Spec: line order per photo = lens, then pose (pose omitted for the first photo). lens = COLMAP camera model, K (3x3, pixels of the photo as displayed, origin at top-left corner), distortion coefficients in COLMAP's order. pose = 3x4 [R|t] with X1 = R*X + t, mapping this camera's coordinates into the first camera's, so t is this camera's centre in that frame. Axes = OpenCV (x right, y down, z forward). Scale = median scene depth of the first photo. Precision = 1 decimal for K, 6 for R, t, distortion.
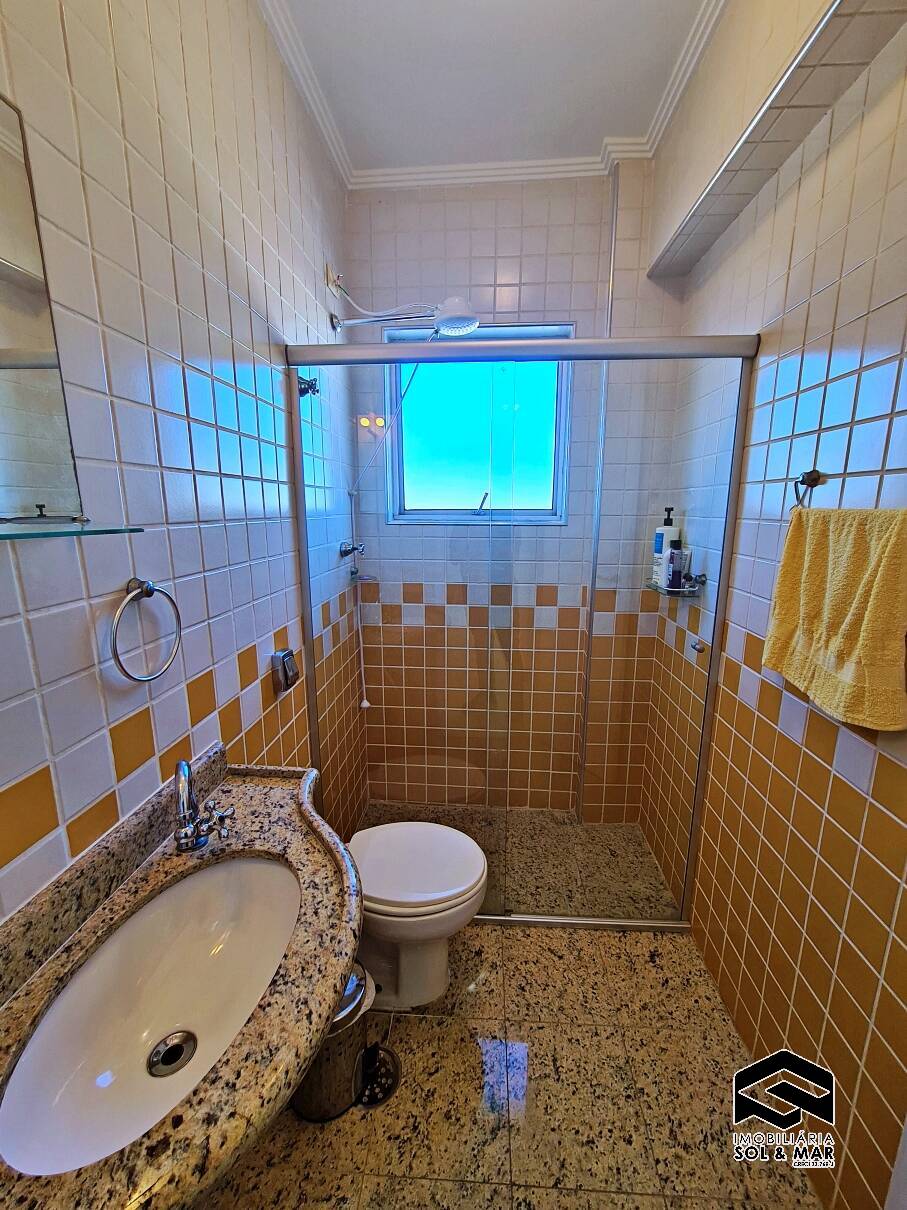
lens RADIAL K [[495.3, 0, 453.5], [0, 495.3, 605.0], [0, 0, 1]] dist [-0.001825, 0.000289]
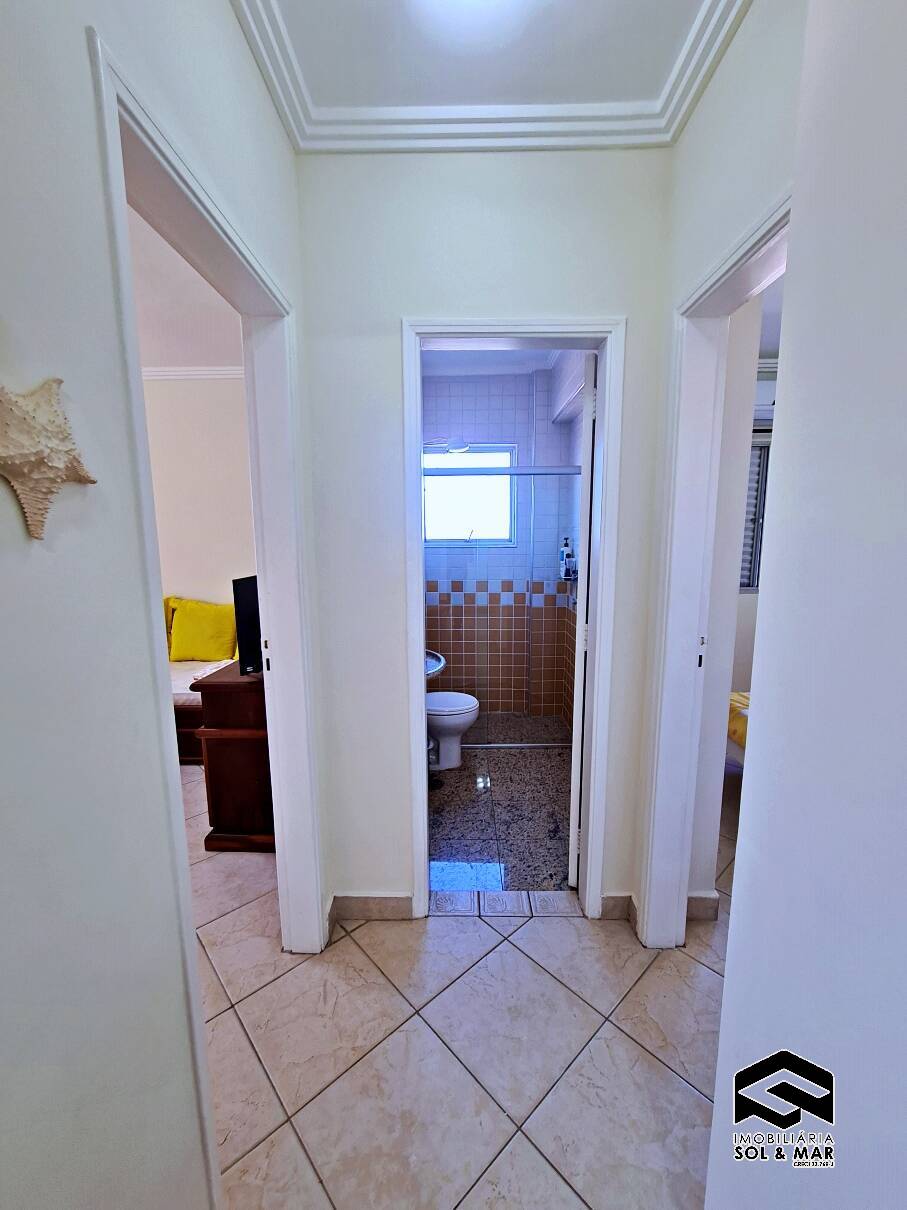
lens RADIAL K [[495.3, 0, 453.5], [0, 495.3, 605.0], [0, 0, 1]] dist [-0.001825, 0.000289]
pose [[0.998905, -0.014879, 0.044366, -0.092955], [0.017293, 0.998362, -0.054538, 0.151424], [-0.043482, 0.055245, 0.997526, -0.828251]]
